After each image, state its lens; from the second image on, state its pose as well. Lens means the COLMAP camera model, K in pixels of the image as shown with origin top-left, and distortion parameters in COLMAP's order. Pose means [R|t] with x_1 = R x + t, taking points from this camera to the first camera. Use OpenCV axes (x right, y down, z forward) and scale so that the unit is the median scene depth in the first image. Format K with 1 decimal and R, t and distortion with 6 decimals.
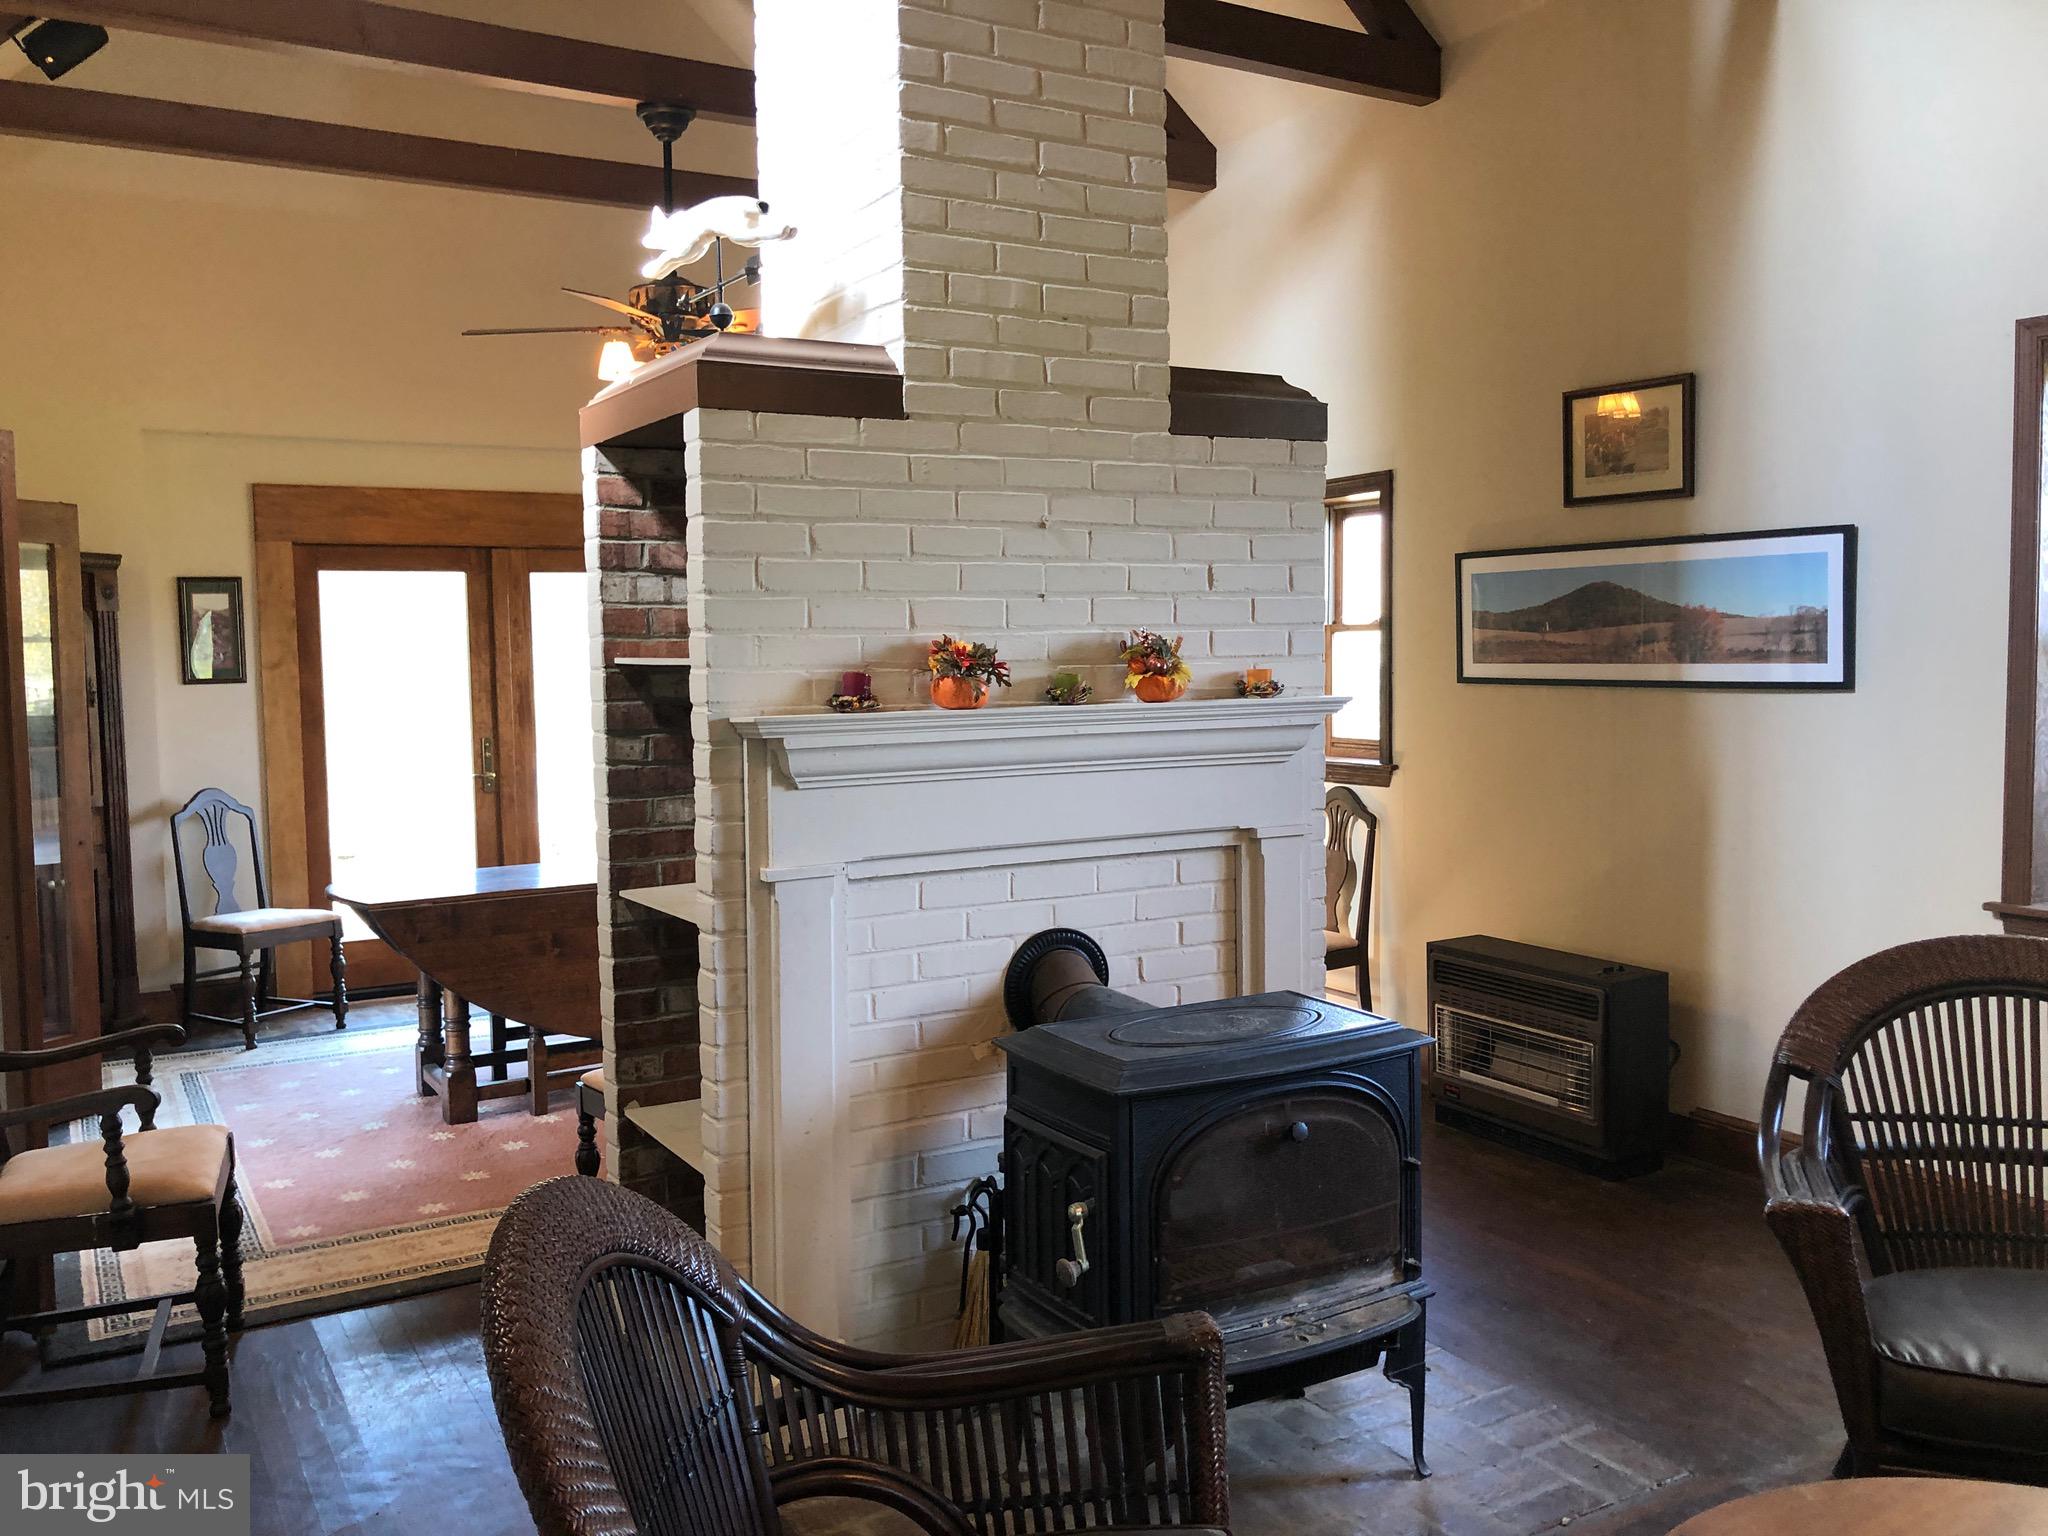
lens RADIAL K [[1691.0, 0, 1012.7], [0, 1691.0, 766.9], [0, 0, 1]] dist [0.202541, -0.603858]
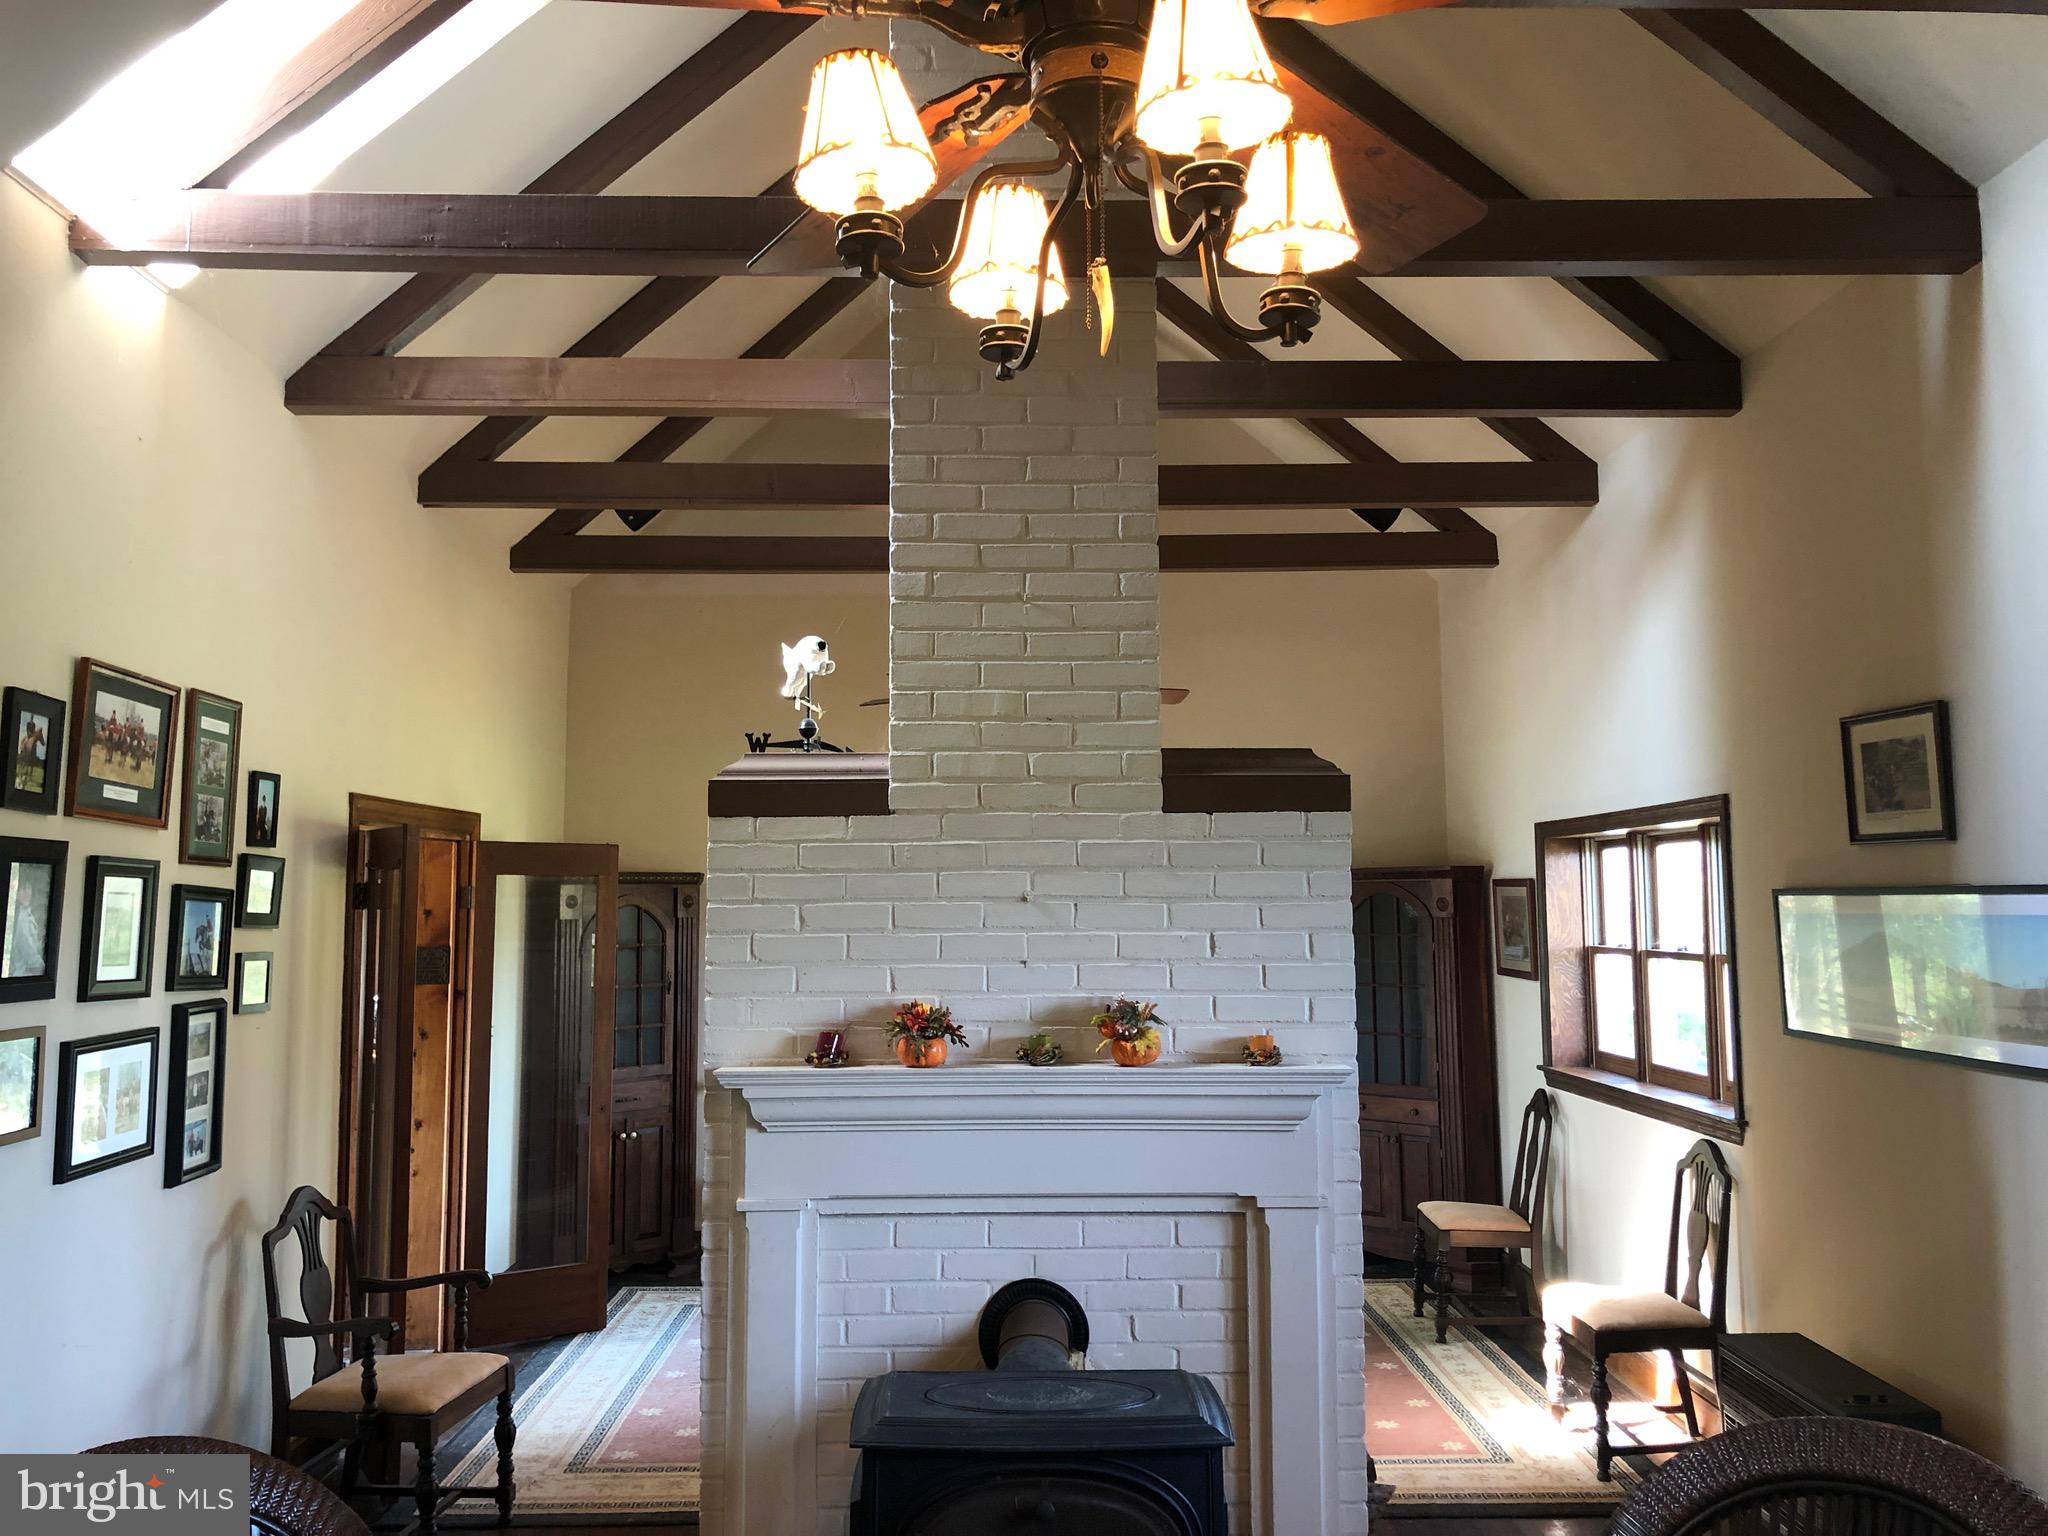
lens RADIAL K [[1691.0, 0, 1012.7], [0, 1691.0, 766.9], [0, 0, 1]] dist [0.202541, -0.603858]
pose [[0.867575, -0.028976, -0.496461, 0.563564], [-0.043035, 0.990182, -0.132996, -0.079661], [0.495441, 0.136750, 0.857810, 0.027952]]
